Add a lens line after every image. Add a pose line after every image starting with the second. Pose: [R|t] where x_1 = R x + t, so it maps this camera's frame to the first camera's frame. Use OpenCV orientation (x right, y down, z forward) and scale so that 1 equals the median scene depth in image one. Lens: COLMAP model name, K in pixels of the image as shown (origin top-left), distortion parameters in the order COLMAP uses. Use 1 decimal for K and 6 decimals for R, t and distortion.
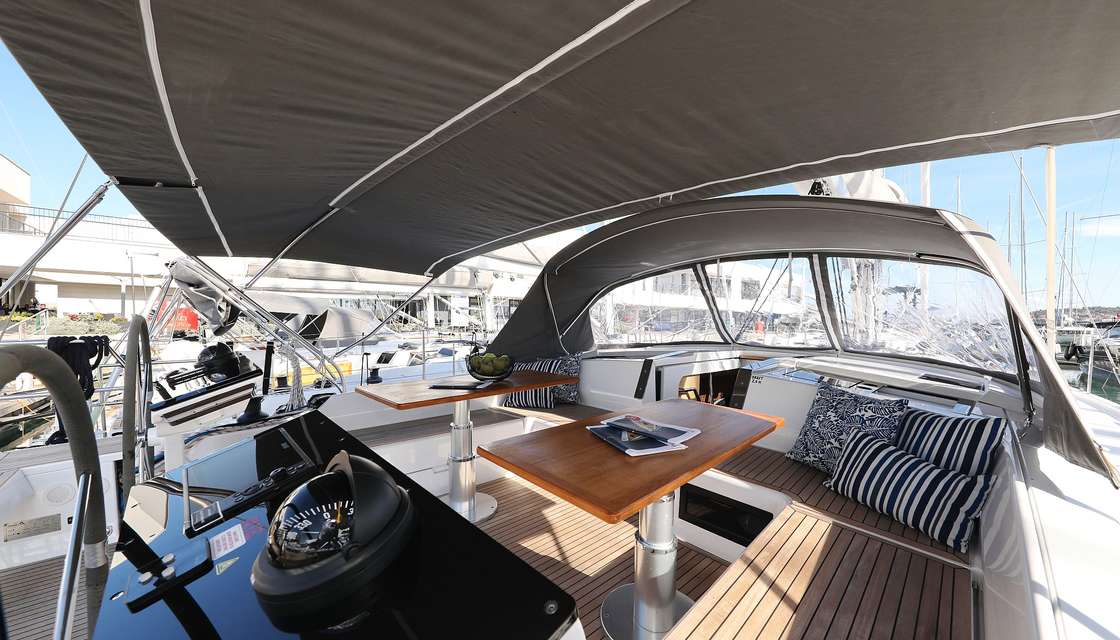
lens RADIAL K [[404.1, 0, 560.0], [0, 404.1, 313.6], [0, 0, 1]] dist [-0.000177, -0.000030]
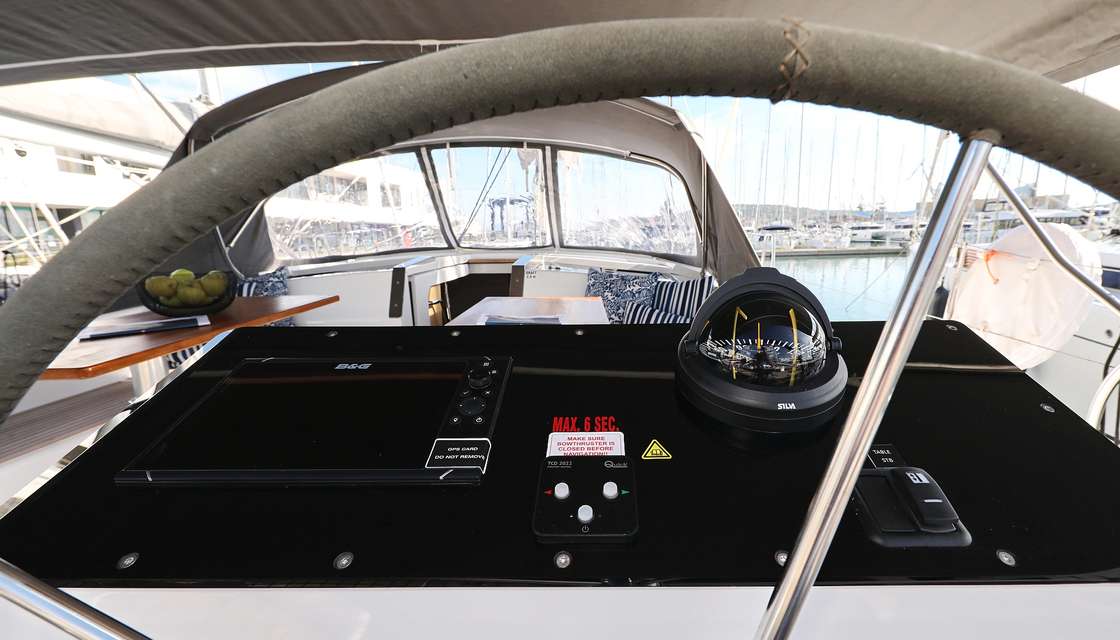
lens RADIAL K [[505.3, 0, 560.0], [0, 505.3, 320.0], [0, 0, 1]] dist [0.001401, 0.000096]
pose [[0.687490, -0.147888, 0.710976, -0.240423], [0.023888, 0.983120, 0.181397, 0.038928], [-0.725801, -0.107725, 0.679417, 0.090384]]
